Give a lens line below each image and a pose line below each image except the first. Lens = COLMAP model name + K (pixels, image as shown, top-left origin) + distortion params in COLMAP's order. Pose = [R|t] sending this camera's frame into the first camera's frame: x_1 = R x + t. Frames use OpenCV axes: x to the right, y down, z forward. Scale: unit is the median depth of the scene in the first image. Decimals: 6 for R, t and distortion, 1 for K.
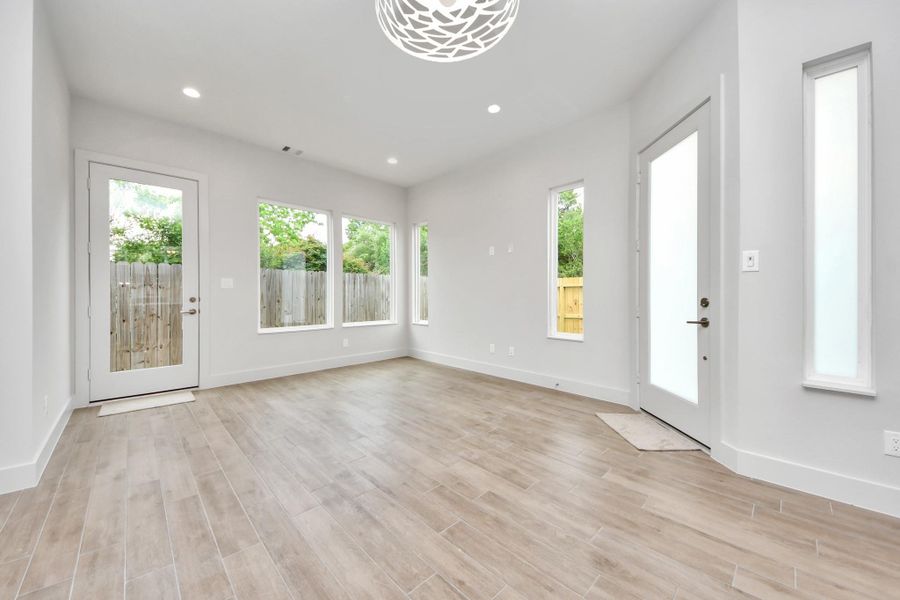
lens RADIAL K [[346.4, 0, 450.0], [0, 346.4, 300.0], [0, 0, 1]] dist [0.016843, 0.000421]
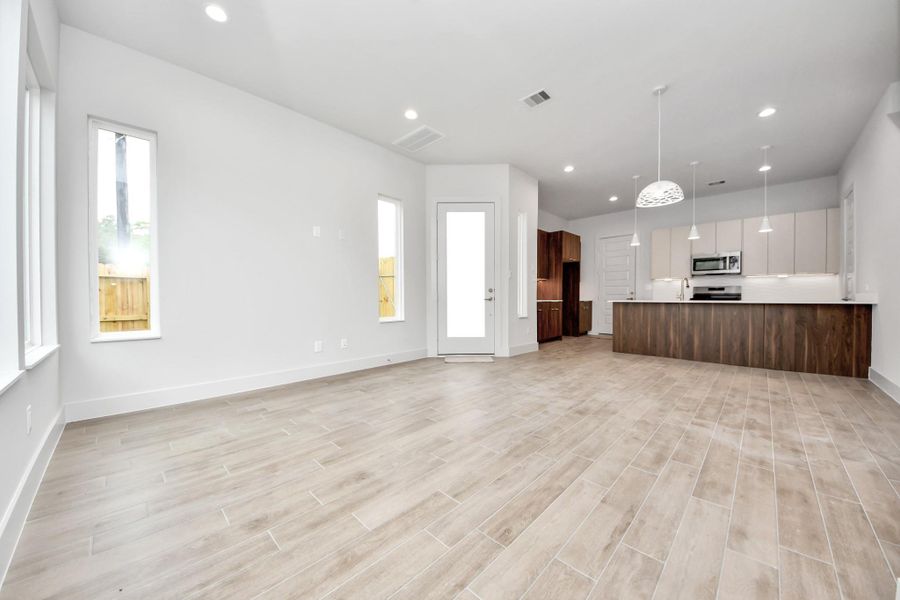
lens RADIAL K [[321.9, 0, 450.0], [0, 321.9, 300.0], [0, 0, 1]] dist [0.000029, -0.000446]
pose [[-0.057318, -0.004903, 0.998344, -1.492110], [0.019682, 0.999788, 0.006040, 0.059015], [-0.998162, 0.019996, -0.057210, 1.553316]]
